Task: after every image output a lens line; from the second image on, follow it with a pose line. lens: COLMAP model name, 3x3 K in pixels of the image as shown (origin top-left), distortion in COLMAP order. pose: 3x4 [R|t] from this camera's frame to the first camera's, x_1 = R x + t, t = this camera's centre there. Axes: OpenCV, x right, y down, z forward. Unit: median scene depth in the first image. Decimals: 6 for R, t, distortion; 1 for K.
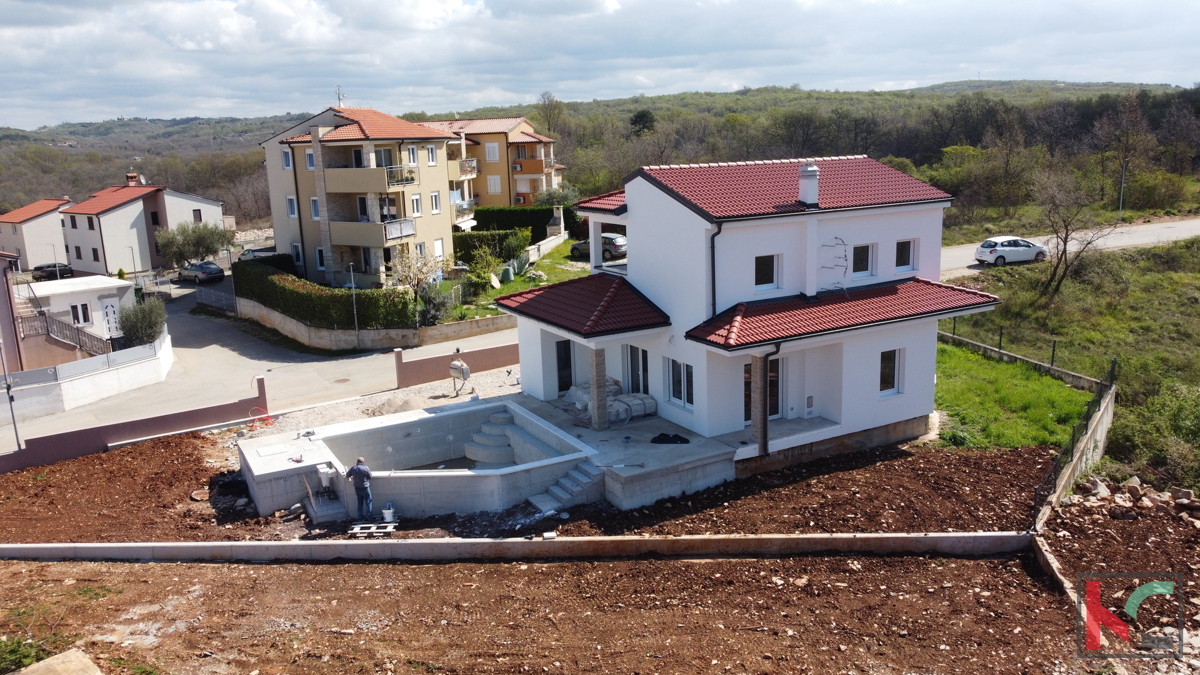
lens RADIAL K [[905.3, 0, 600.0], [0, 905.3, 337.5], [0, 0, 1]] dist [0.001490, 0.000432]
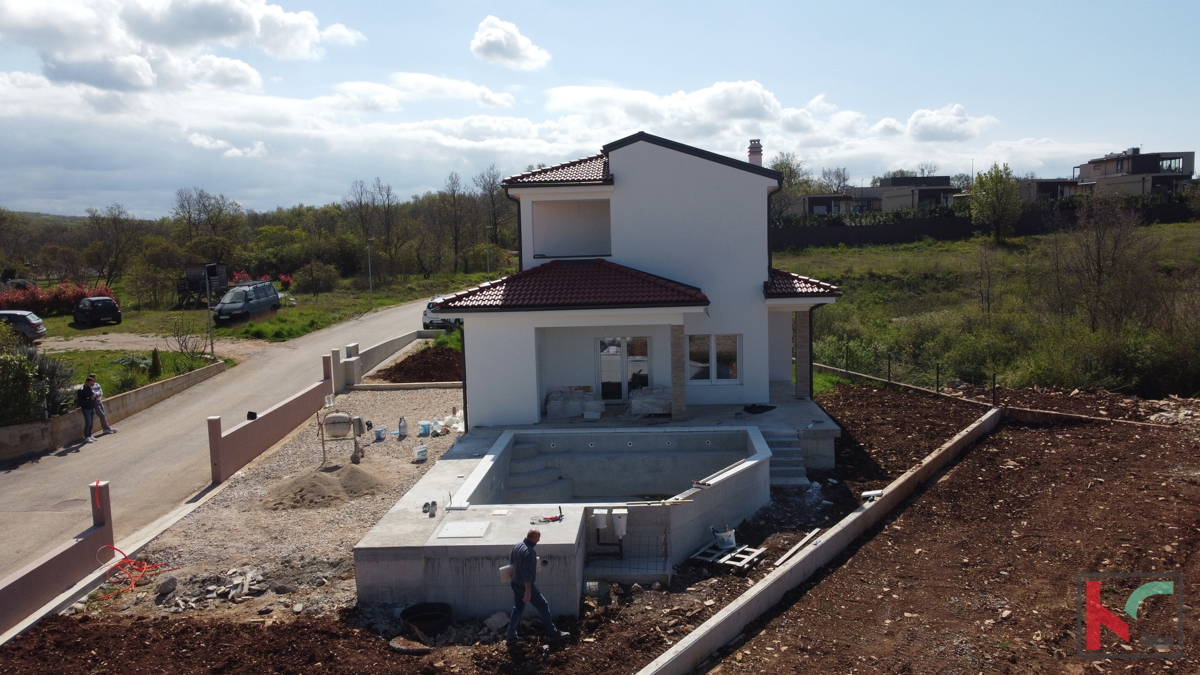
lens RADIAL K [[894.3, 0, 600.0], [0, 894.3, 337.5], [0, 0, 1]] dist [-0.001258, 0.006546]
pose [[0.551236, -0.074426, 0.831024, -0.791220], [0.189056, 0.981249, -0.037526, 0.044436], [-0.812648, 0.177796, 0.554970, 0.609718]]
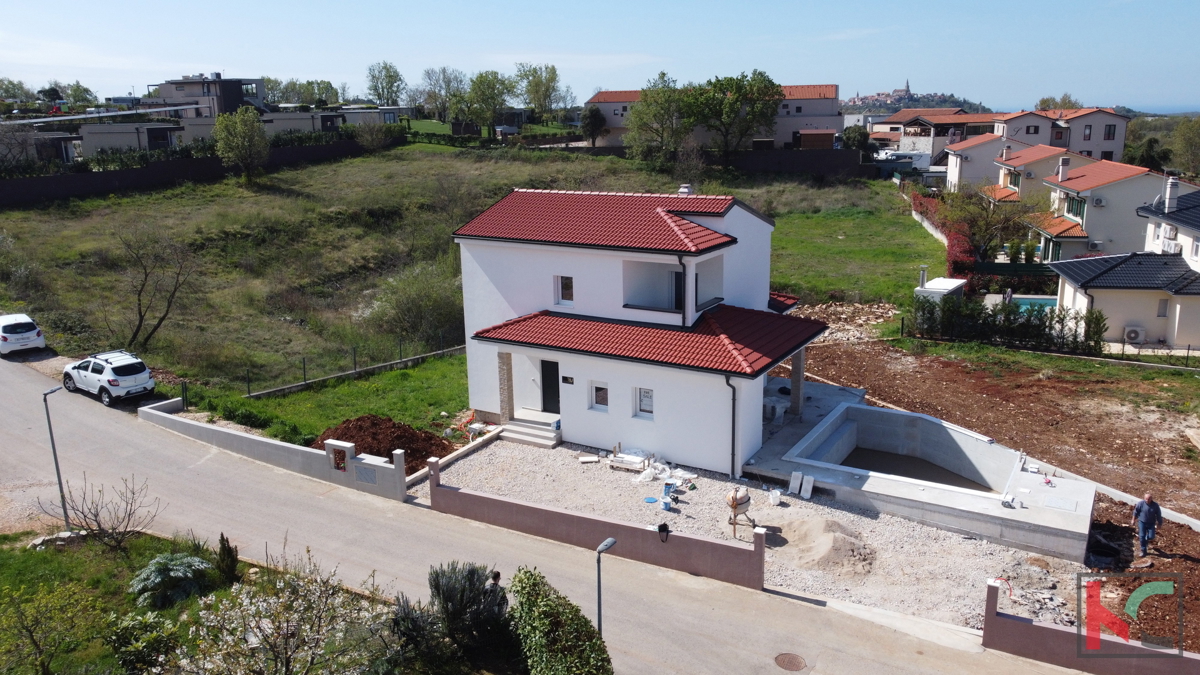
lens RADIAL K [[894.3, 0, 600.0], [0, 894.3, 337.5], [0, 0, 1]] dist [-0.001258, 0.006546]
pose [[-0.495037, -0.179438, 0.850141, -0.905536], [0.222933, 0.919457, 0.323882, -0.448377], [-0.839785, 0.349858, -0.415163, 1.772936]]
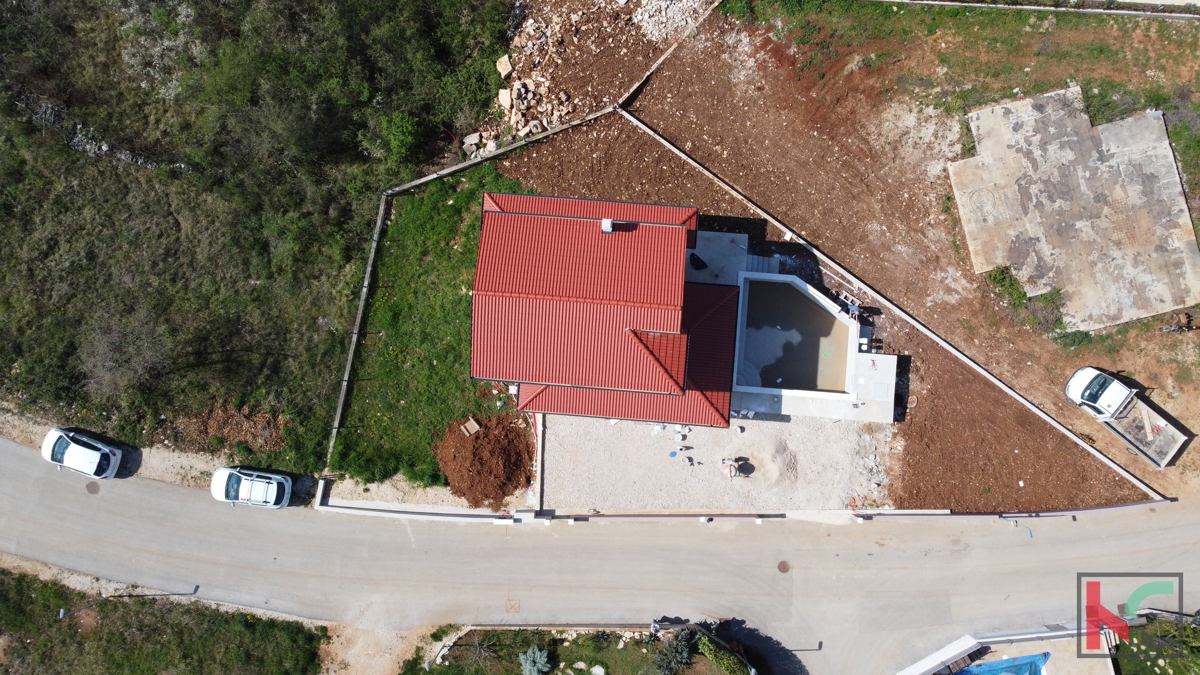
lens RADIAL K [[894.3, 0, 600.0], [0, 894.3, 337.5], [0, 0, 1]] dist [-0.001258, 0.006546]
pose [[-0.834658, -0.545756, 0.074135, 0.025385], [0.175178, -0.135444, 0.975176, -1.720223], [-0.522167, 0.826925, 0.208654, 0.858517]]
